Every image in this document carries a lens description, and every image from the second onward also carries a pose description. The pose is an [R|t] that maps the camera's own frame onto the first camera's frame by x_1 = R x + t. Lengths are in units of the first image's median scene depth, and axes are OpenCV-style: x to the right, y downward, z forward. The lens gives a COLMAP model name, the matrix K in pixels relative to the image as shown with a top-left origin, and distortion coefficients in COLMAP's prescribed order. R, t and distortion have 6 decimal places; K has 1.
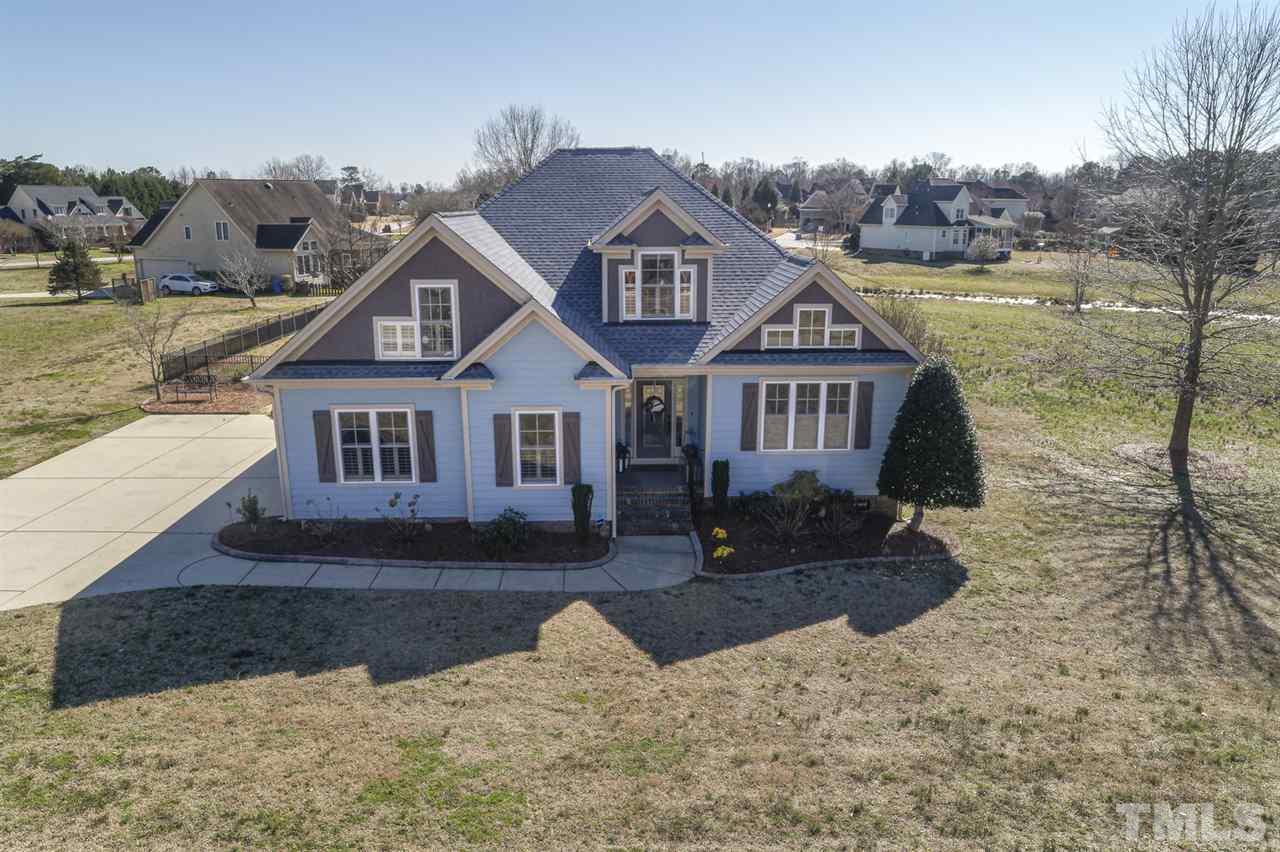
lens RADIAL K [[877.0, 0, 638.4], [0, 877.0, 422.8], [0, 0, 1]] dist [-0.018023, 0.007279]
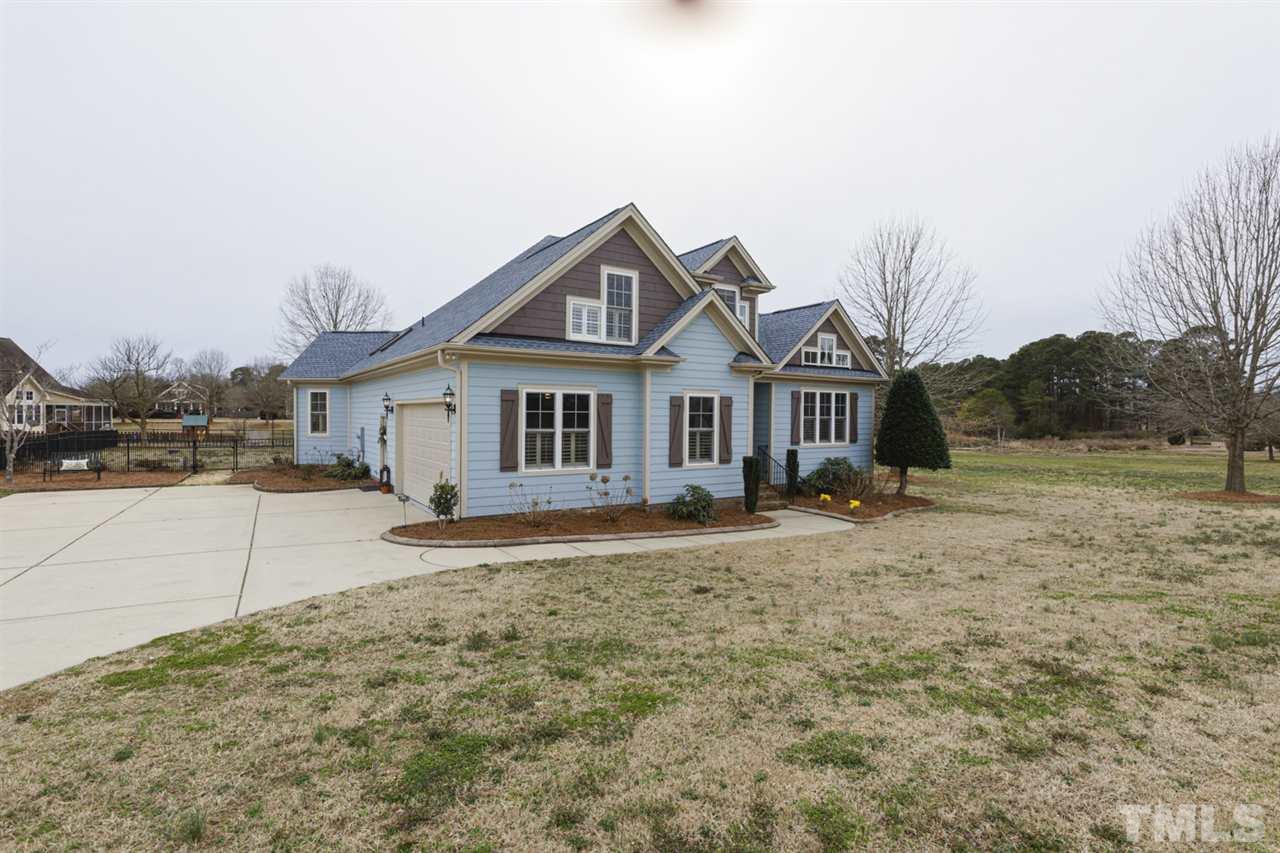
lens RADIAL K [[612.5, 0, 643.3], [0, 612.5, 427.3], [0, 0, 1]] dist [0.000650, -0.000227]
pose [[0.854064, -0.003277, 0.520157, -0.563094], [0.119485, 0.974477, -0.190048, 0.160414], [-0.506258, 0.224464, 0.832658, 0.387974]]
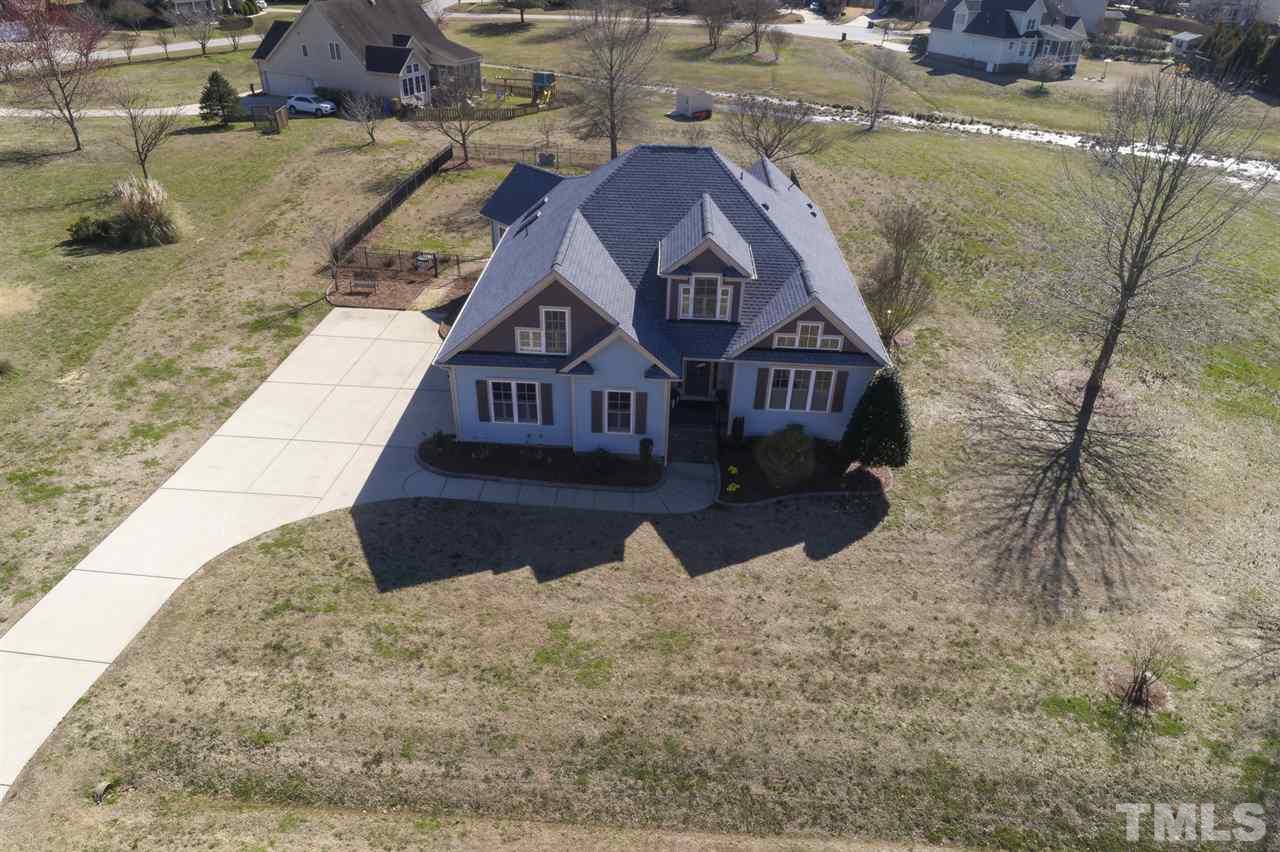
lens RADIAL K [[812.0, 0, 639.4], [0, 812.0, 418.2], [0, 0, 1]] dist [-0.015047, 0.012208]
pose [[0.996124, 0.064532, -0.059778, 0.007239], [-0.043788, 0.953157, 0.299288, -0.382157], [0.076291, -0.295511, 0.952288, -0.356889]]
